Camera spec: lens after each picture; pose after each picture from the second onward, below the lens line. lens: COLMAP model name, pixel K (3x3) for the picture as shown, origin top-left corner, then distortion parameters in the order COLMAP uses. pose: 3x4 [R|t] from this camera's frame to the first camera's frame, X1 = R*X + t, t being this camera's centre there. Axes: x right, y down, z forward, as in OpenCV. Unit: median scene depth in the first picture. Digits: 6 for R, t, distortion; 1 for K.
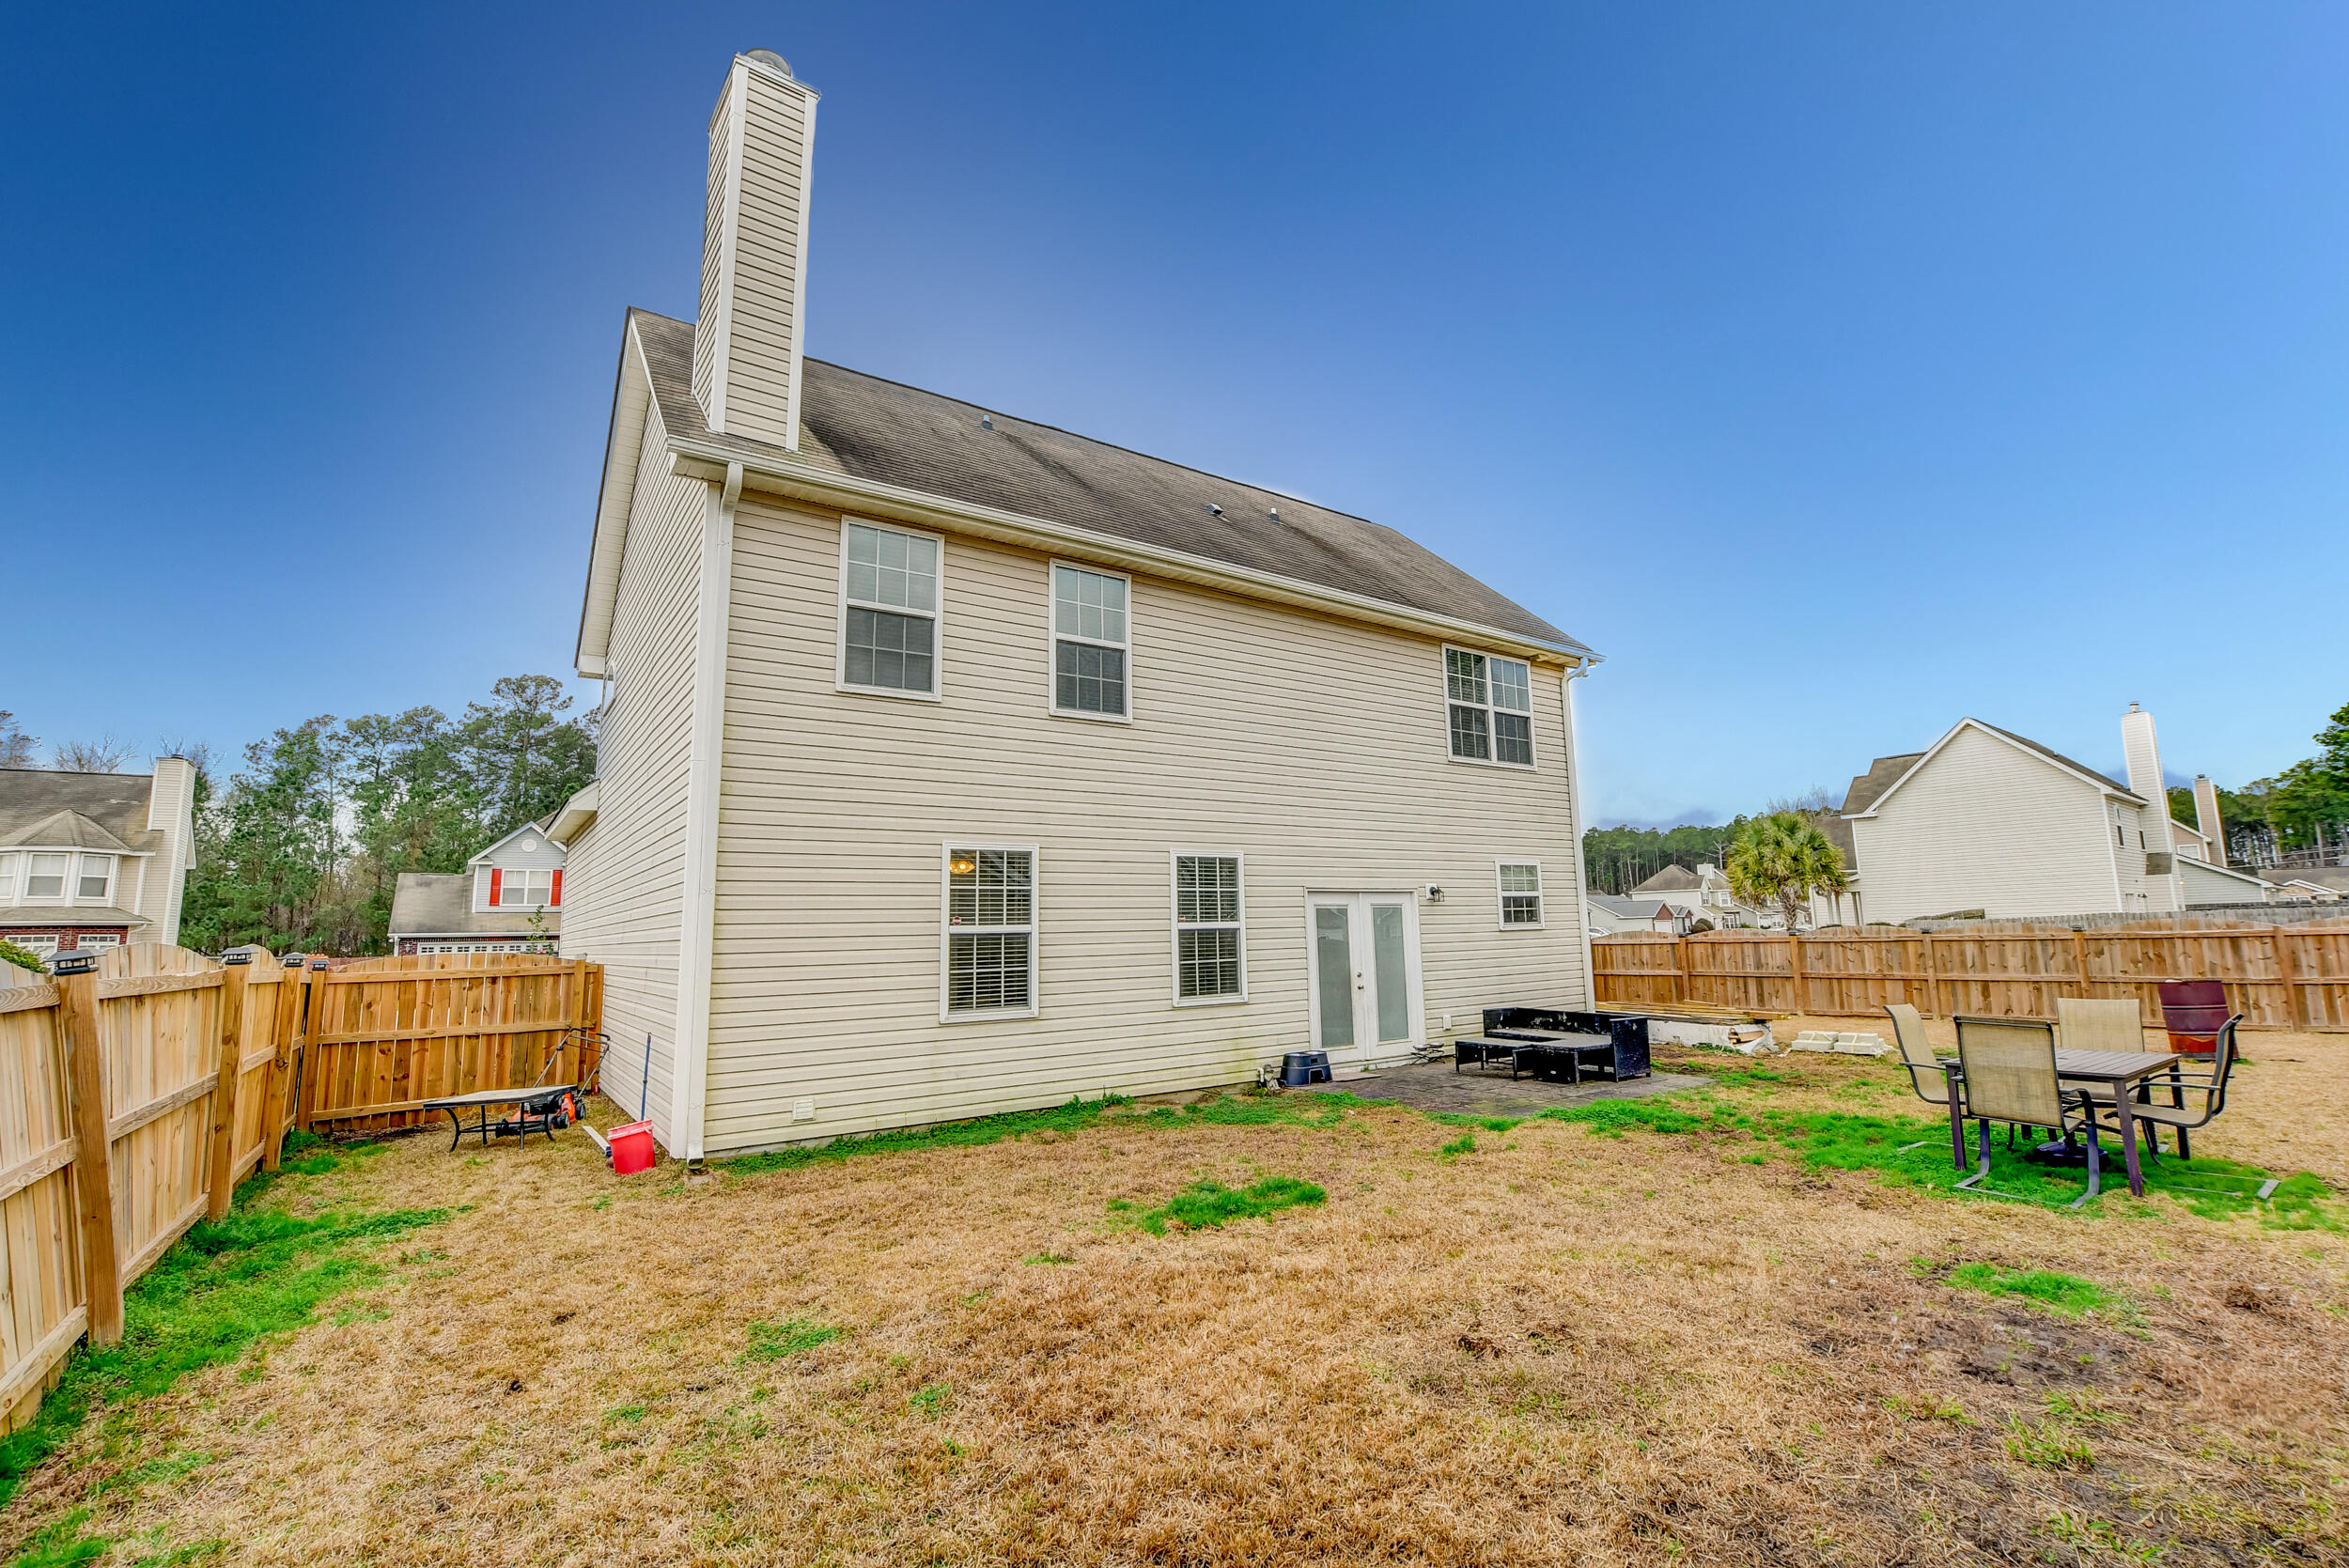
lens RADIAL K [[1022.6, 0, 1188.9], [0, 1022.6, 780.3], [0, 0, 1]] dist [-0.000005, 0.000193]
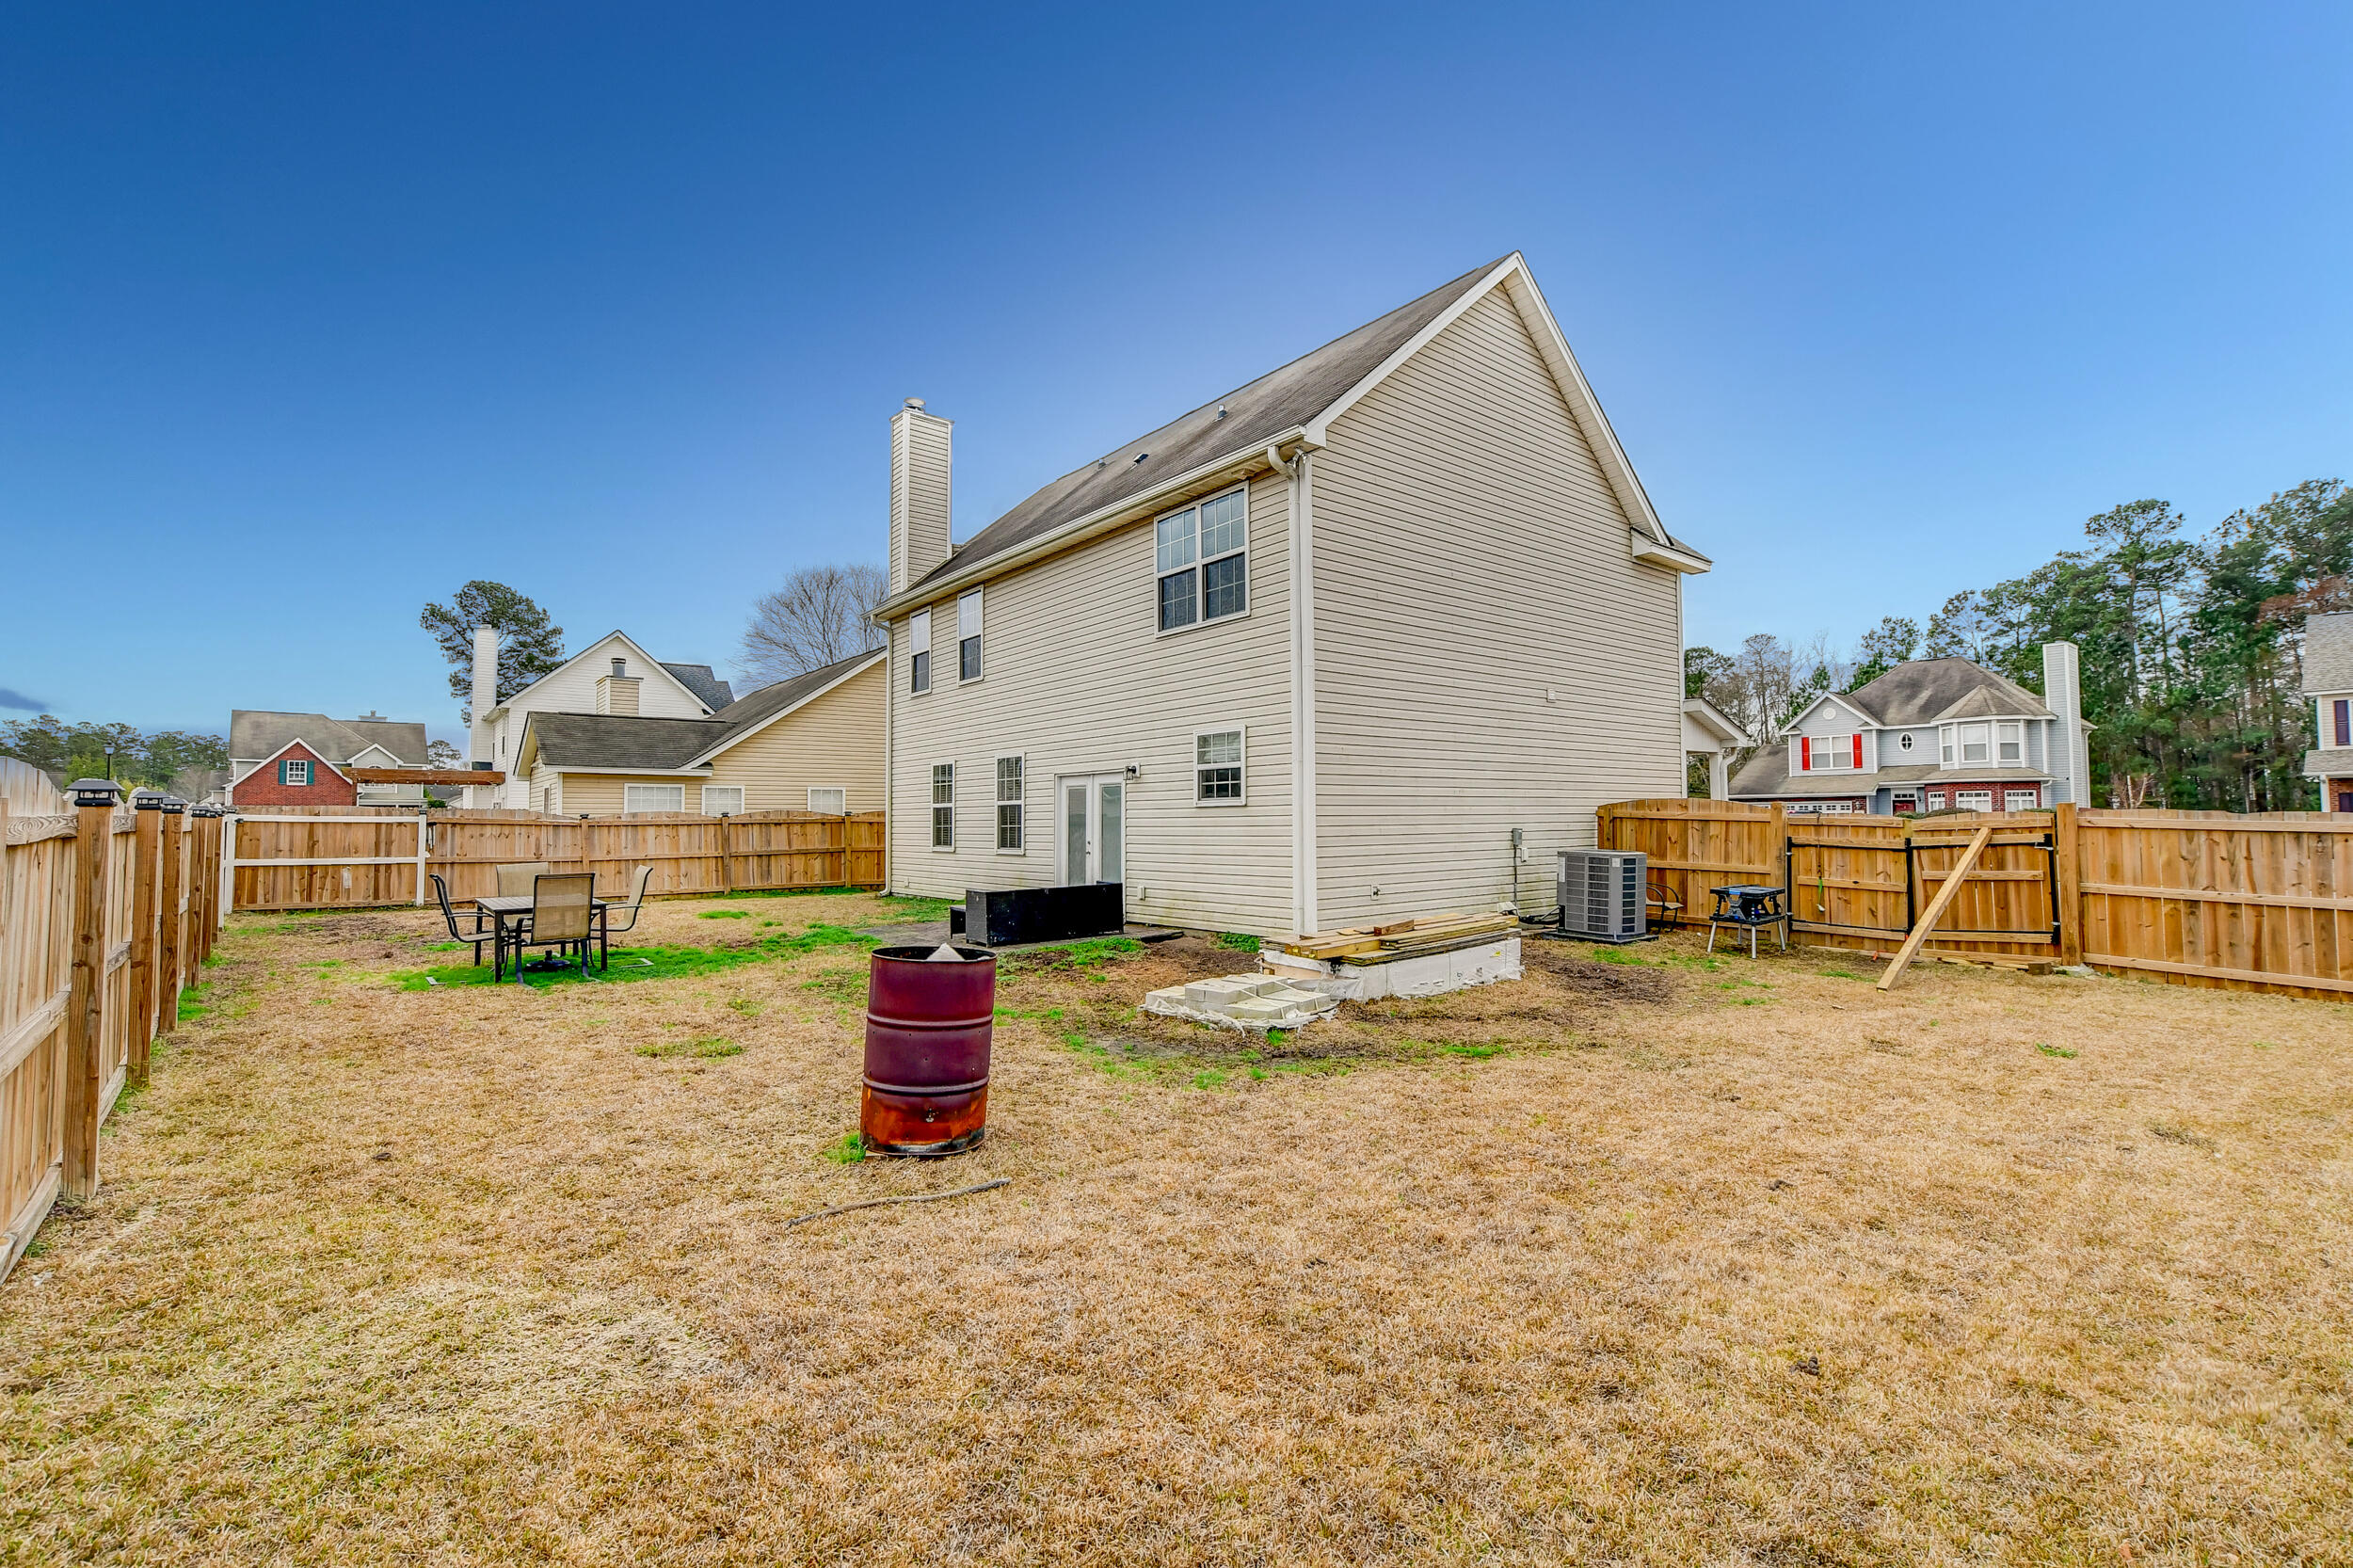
lens RADIAL K [[1033.1, 0, 1256.7], [0, 1033.1, 770.6], [0, 0, 1]] dist [-0.000794, 0.000115]
pose [[0.093506, -0.024267, -0.995323, 1.306196], [0.155007, 0.987867, -0.009523, 0.137690], [0.983478, -0.153392, 0.096134, 1.011102]]
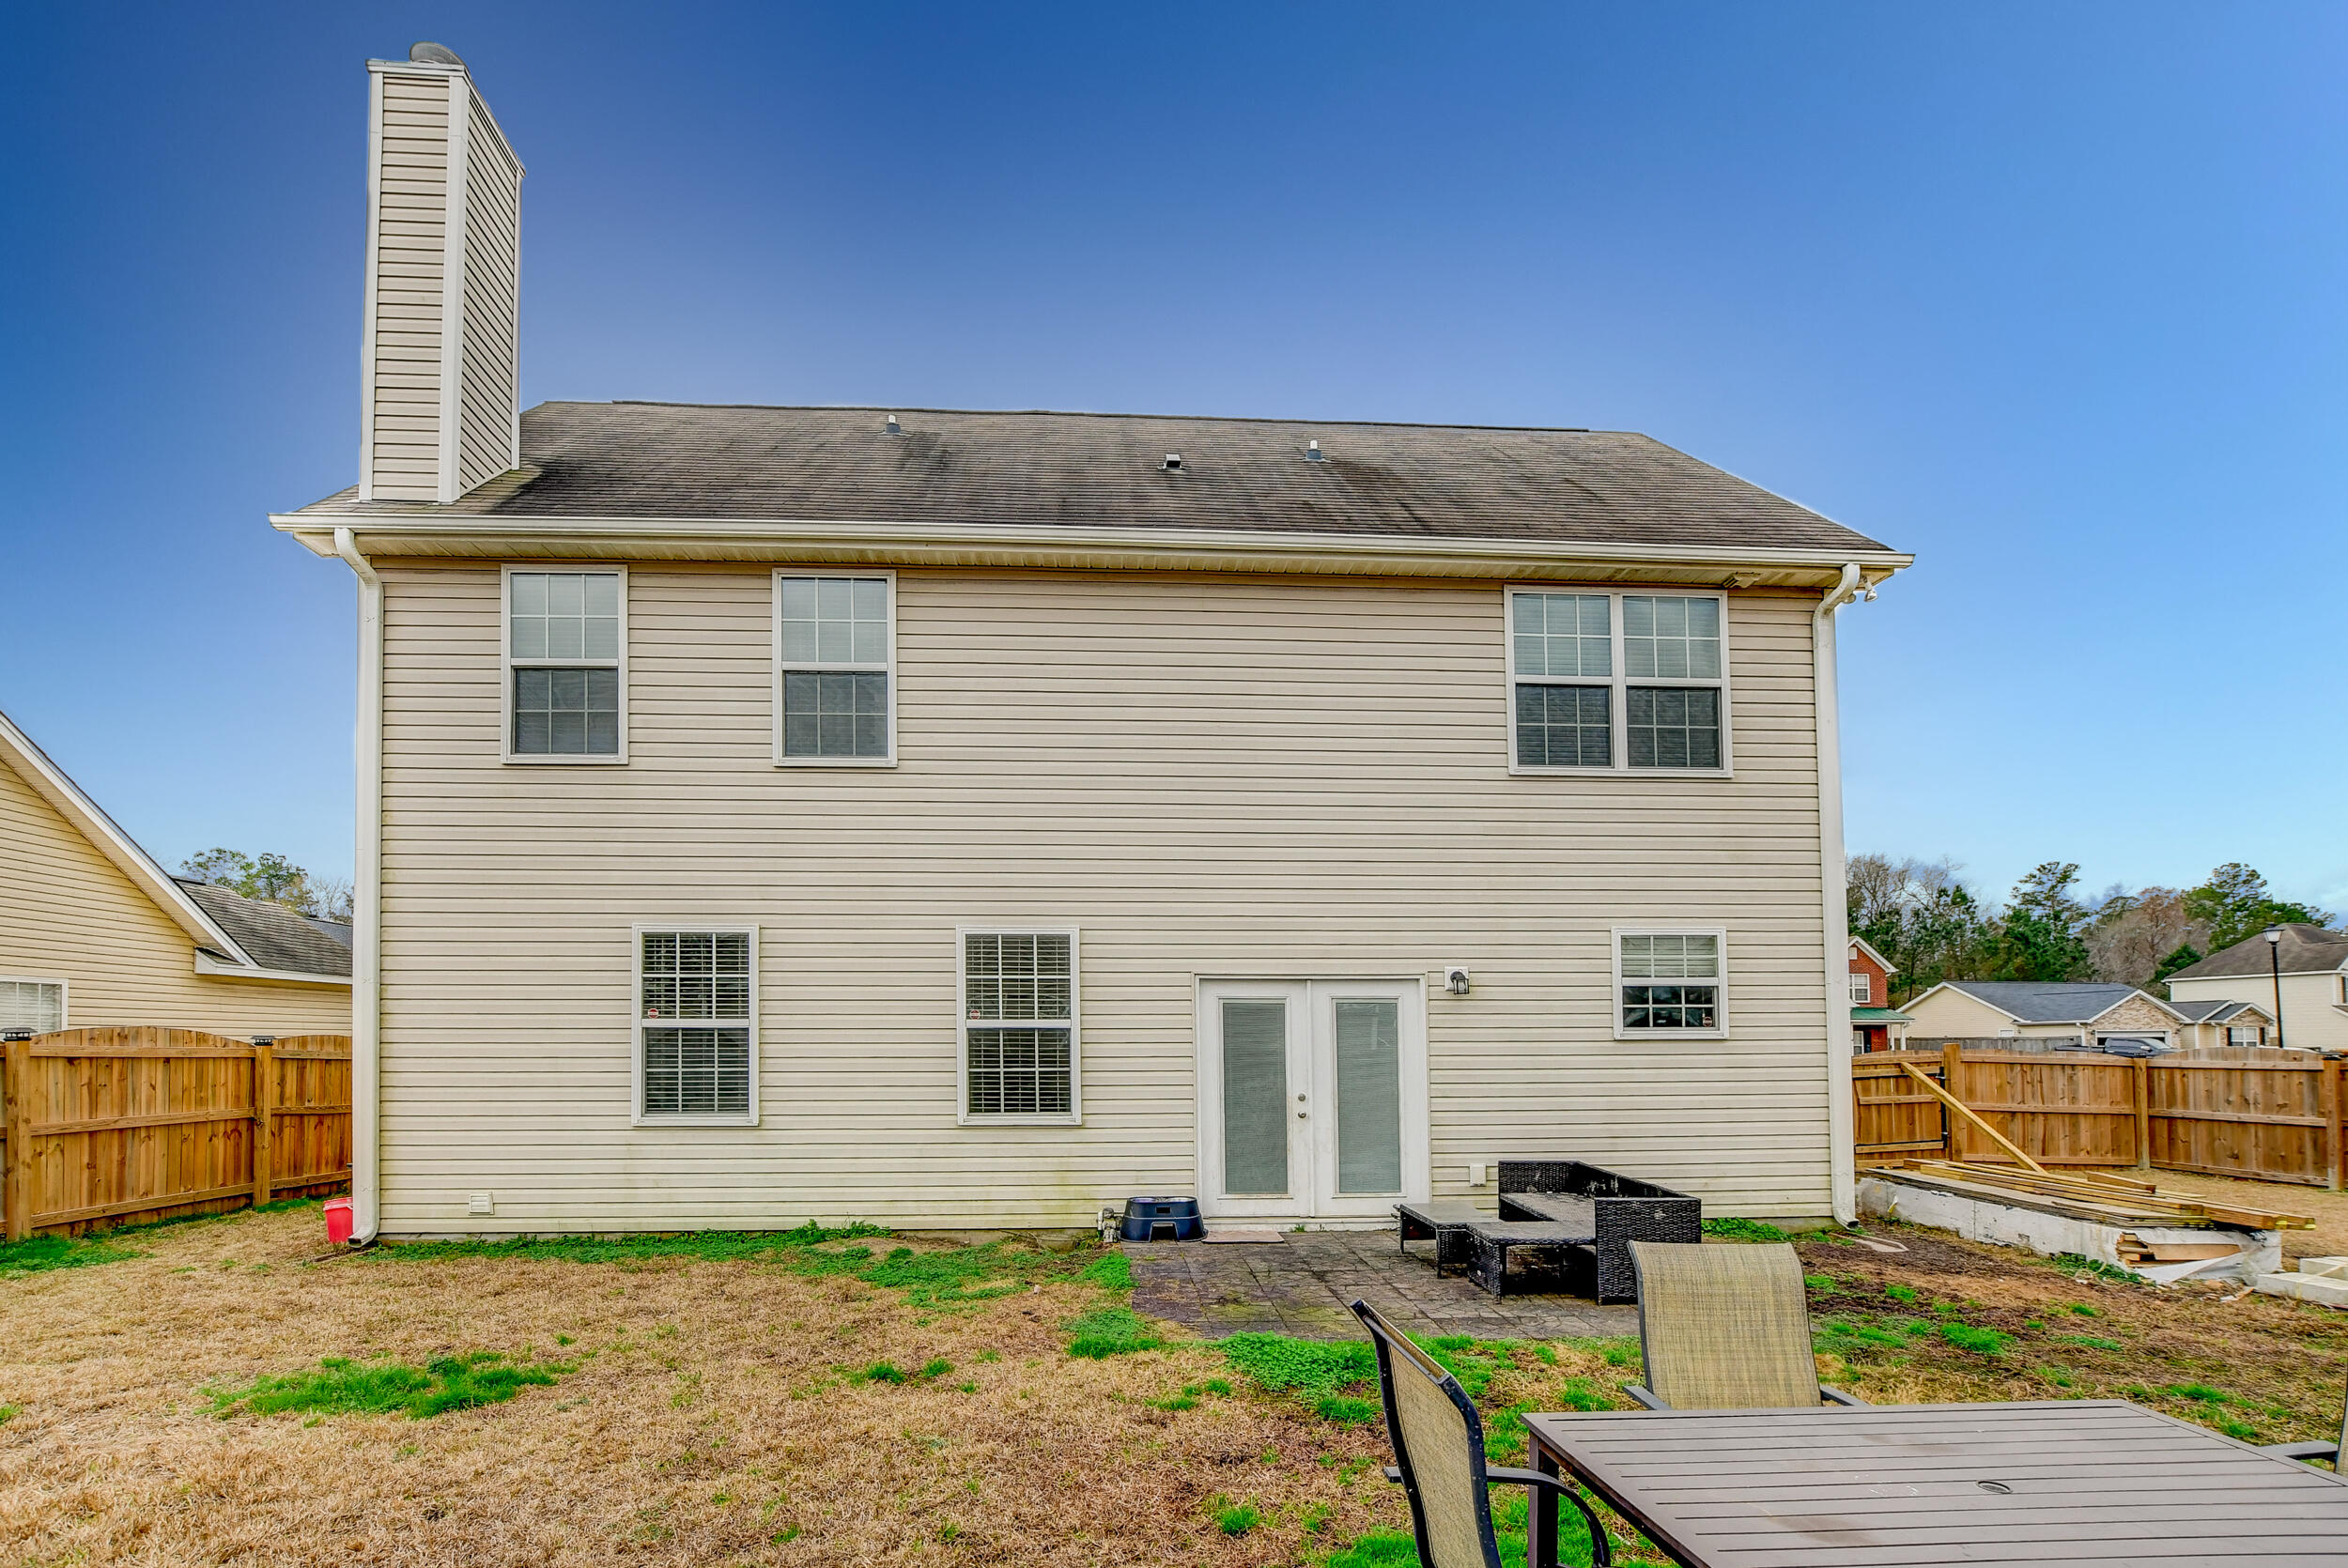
lens RADIAL K [[1084.7, 0, 1141.6], [0, 1084.7, 1002.8], [0, 0, 1]] dist [-0.004639, 0.001461]
pose [[0.846718, 0.006808, -0.531999, 0.434981], [0.060199, 0.992271, 0.108510, 0.035981], [0.528626, -0.123903, 0.839764, 0.303029]]
